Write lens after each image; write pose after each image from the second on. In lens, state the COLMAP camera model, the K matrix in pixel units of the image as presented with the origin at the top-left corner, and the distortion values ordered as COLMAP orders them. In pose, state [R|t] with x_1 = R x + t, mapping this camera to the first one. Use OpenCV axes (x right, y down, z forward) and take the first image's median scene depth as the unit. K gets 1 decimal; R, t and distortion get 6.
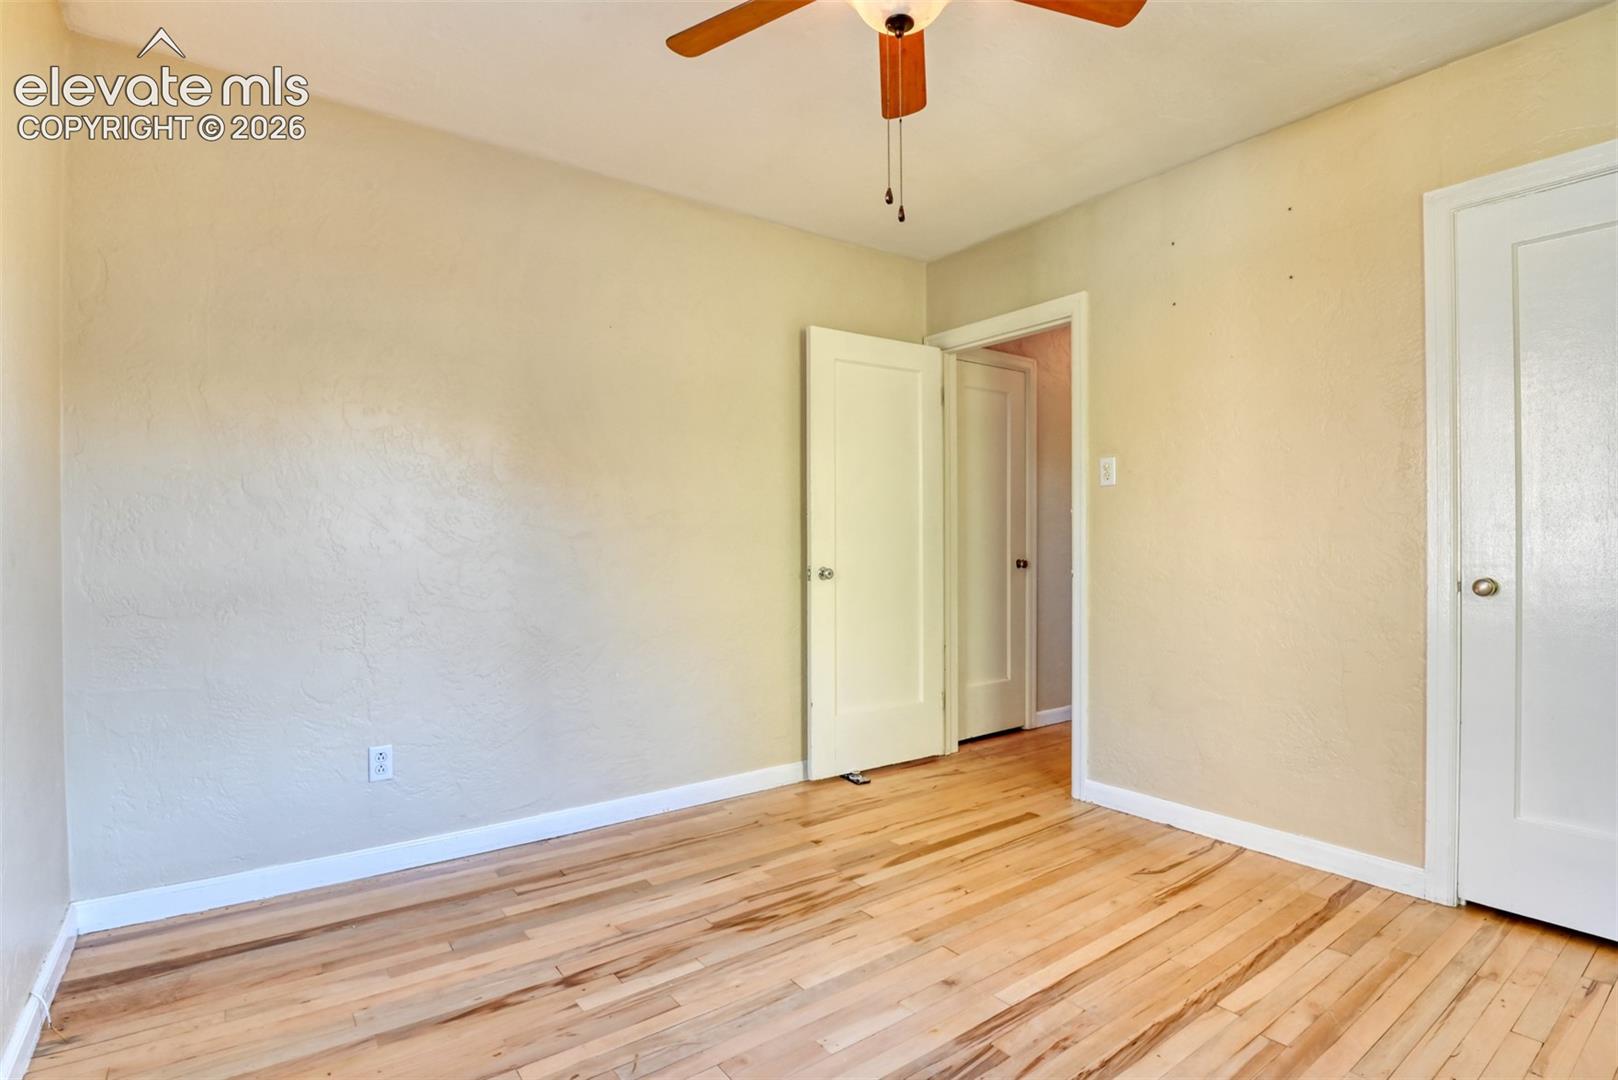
lens RADIAL K [[793.7, 0, 809.0], [0, 793.7, 540.0], [0, 0, 1]] dist [-0.028187, -0.001499]
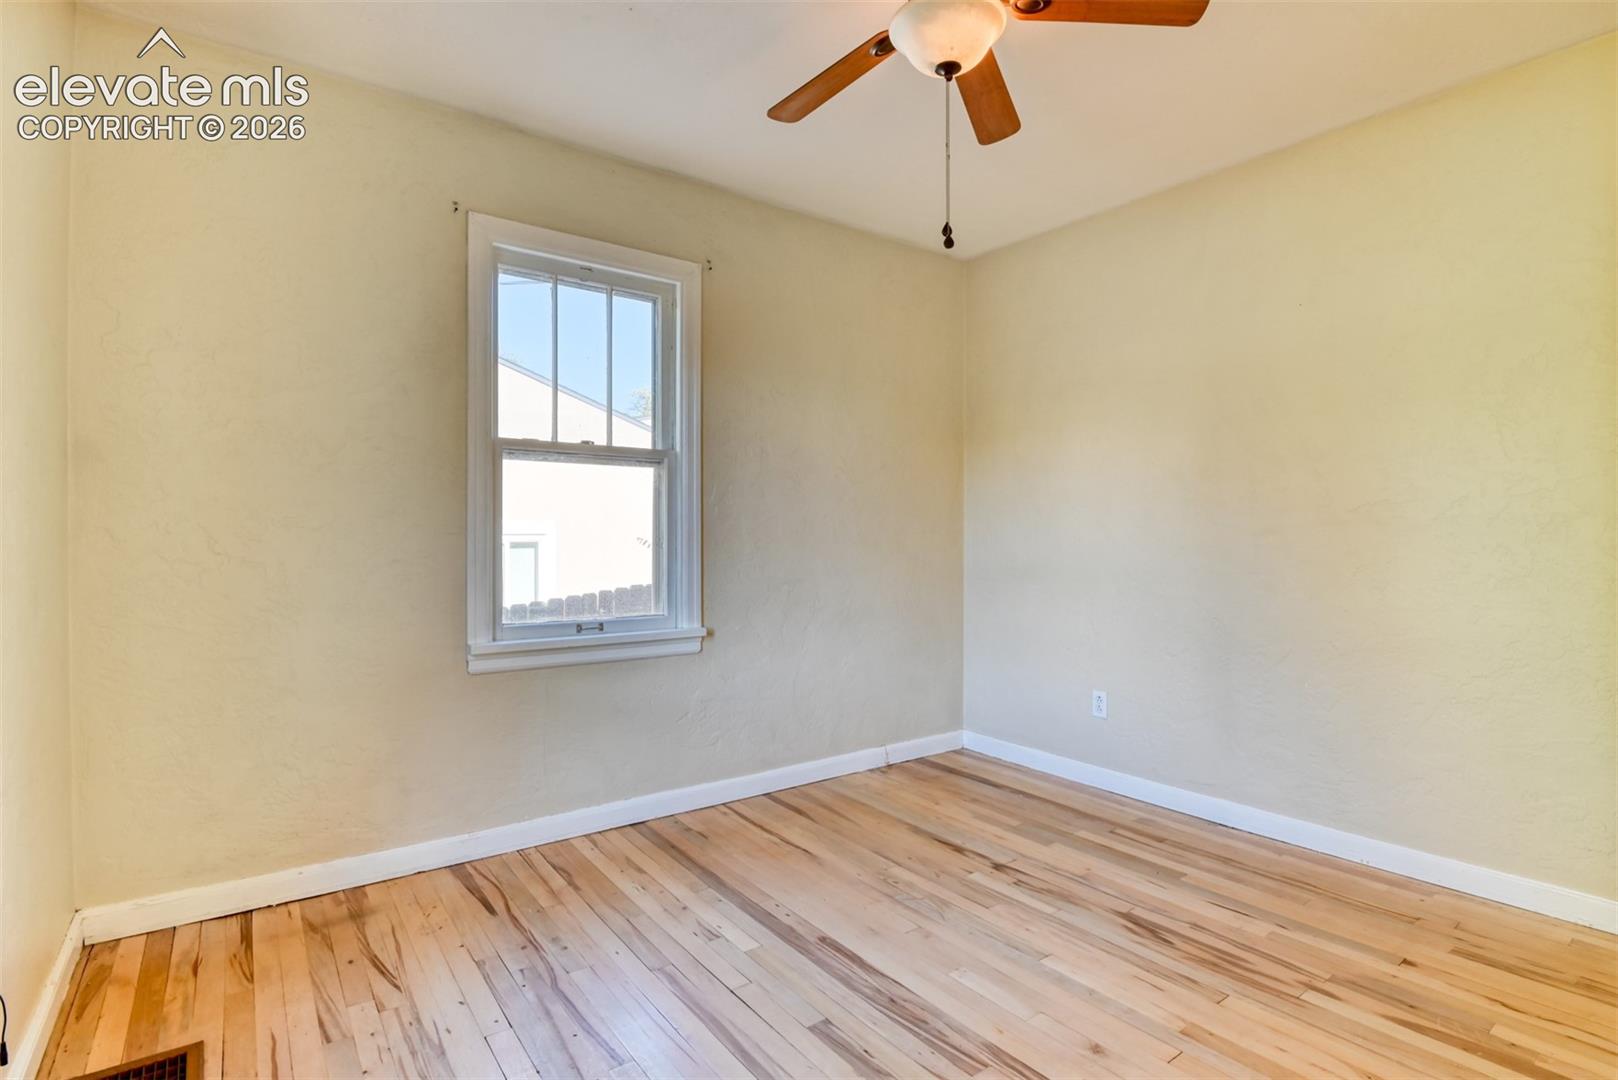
lens RADIAL K [[793.7, 0, 809.0], [0, 793.7, 540.0], [0, 0, 1]] dist [-0.028187, -0.001499]
pose [[-0.012714, 0.006712, -0.999897, 0.832454], [-0.000014, 0.999977, 0.006712, -0.000732], [0.999919, 0.000099, -0.012714, 0.559293]]
